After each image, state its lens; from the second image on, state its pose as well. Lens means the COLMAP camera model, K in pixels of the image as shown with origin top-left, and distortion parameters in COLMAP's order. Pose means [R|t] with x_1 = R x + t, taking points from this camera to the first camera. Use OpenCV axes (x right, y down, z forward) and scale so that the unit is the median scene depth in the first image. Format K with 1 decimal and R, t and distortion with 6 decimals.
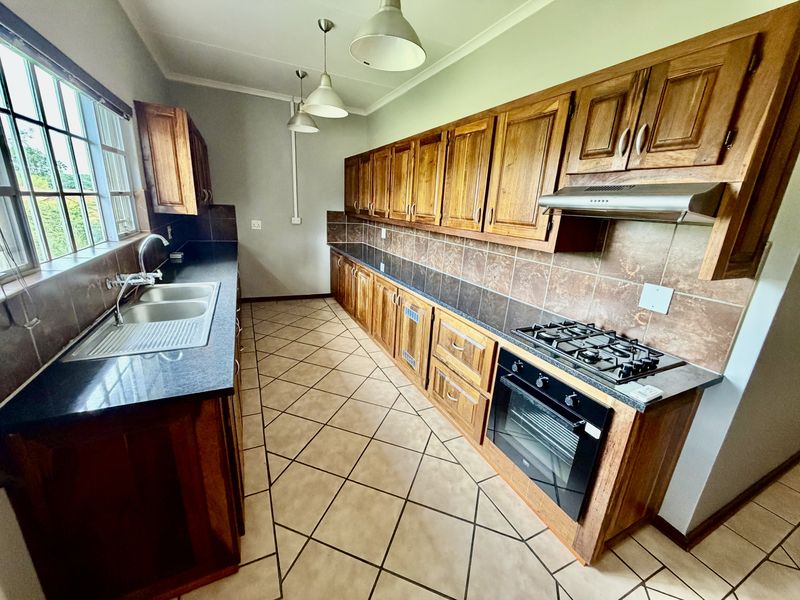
lens RADIAL K [[319.9, 0, 397.2], [0, 319.9, 299.6], [0, 0, 1]] dist [-0.000801, -0.000150]
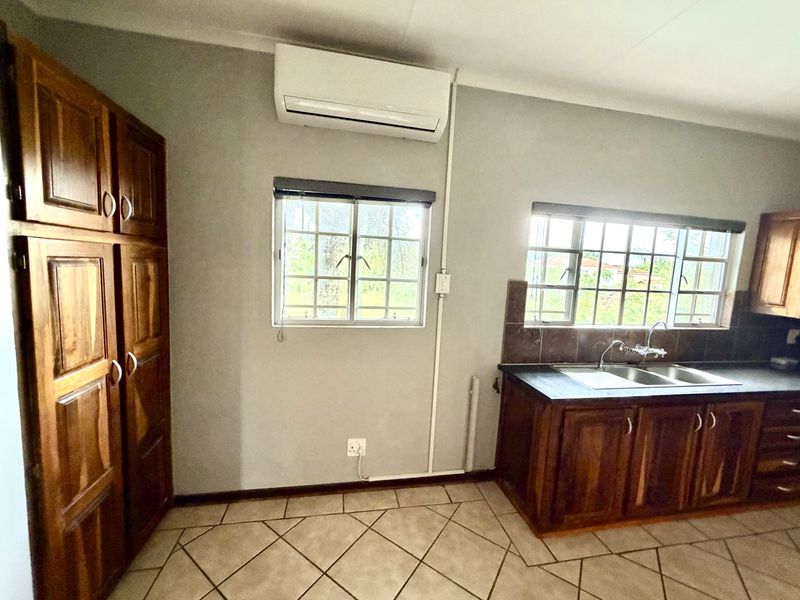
lens RADIAL K [[319.9, 0, 398.2], [0, 319.9, 300.0], [0, 0, 1]] dist [-0.000801, -0.000150]
pose [[-0.236428, 0.037775, -0.970914, 0.667893], [-0.333370, 0.935436, 0.117574, -0.070965], [0.912670, 0.351471, -0.208570, 0.238305]]
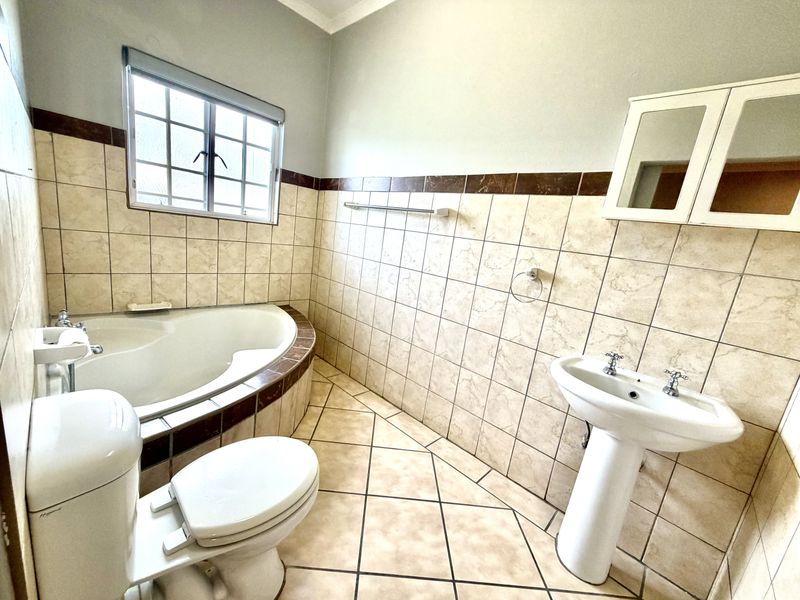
lens RADIAL K [[319.9, 0, 400.5], [0, 319.9, 298.4], [0, 0, 1]] dist [-0.000801, -0.000150]
pose [[0.368012, 0.193342, -0.909498, 1.101415], [-0.379613, 0.924152, 0.042854, 0.154137], [0.848800, 0.329486, 0.413494, 0.104156]]
